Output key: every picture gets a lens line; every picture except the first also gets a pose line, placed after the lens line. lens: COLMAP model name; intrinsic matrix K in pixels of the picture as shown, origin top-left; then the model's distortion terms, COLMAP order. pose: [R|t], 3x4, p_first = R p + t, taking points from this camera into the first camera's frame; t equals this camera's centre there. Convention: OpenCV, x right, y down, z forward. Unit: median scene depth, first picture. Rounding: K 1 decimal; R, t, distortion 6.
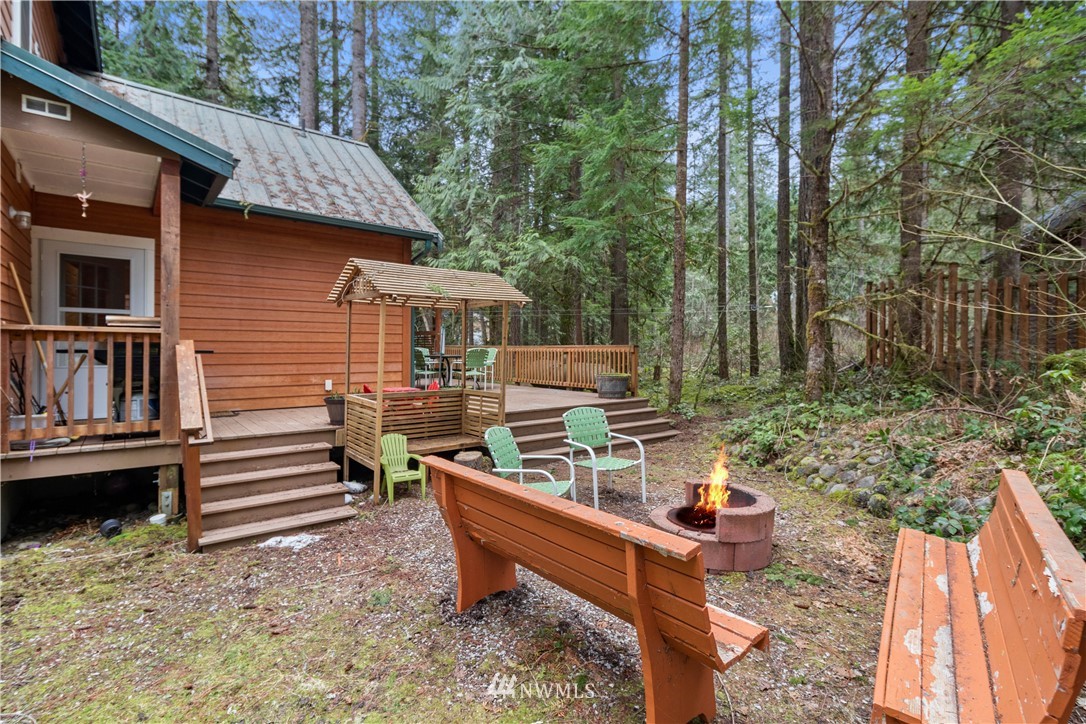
lens RADIAL K [[511.6, 0, 543.7], [0, 511.6, 337.4], [0, 0, 1]] dist [0.001413, 0.000604]
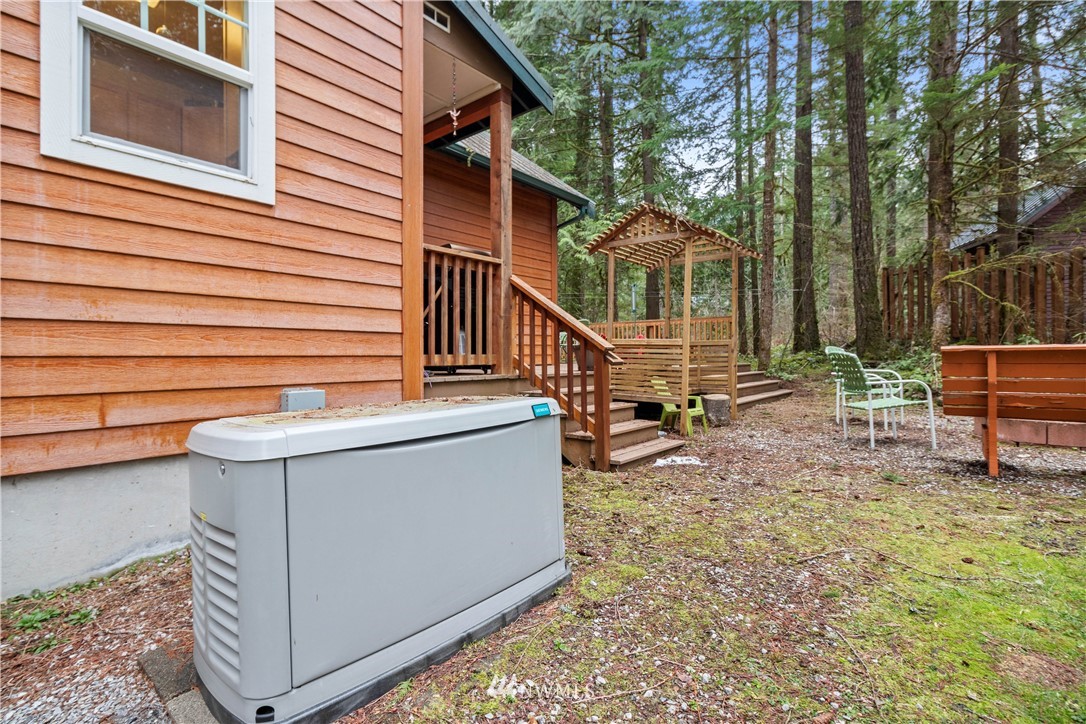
lens RADIAL K [[497.2, 0, 526.2], [0, 497.2, 350.7], [0, 0, 1]] dist [-0.011603, 0.000017]
pose [[0.984668, -0.007820, 0.174263, -0.848864], [0.005523, 0.999891, 0.013666, 0.140142], [-0.174351, -0.012494, 0.984604, 0.054584]]
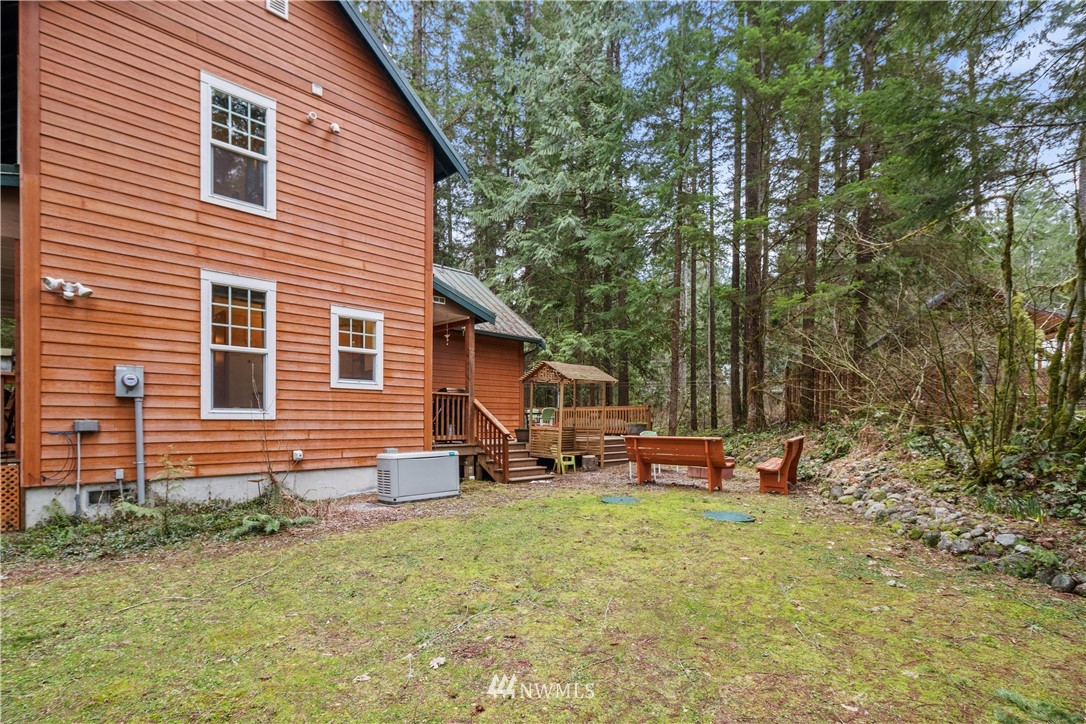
lens RADIAL K [[542.4, 0, 541.1], [0, 542.4, 414.0], [0, 0, 1]] dist [-0.001272, 0.000042]
pose [[0.994888, 0.000365, 0.100982, -0.660501], [-0.001557, 0.999930, 0.011732, 0.042430], [-0.100970, -0.011829, 0.994819, -1.350990]]
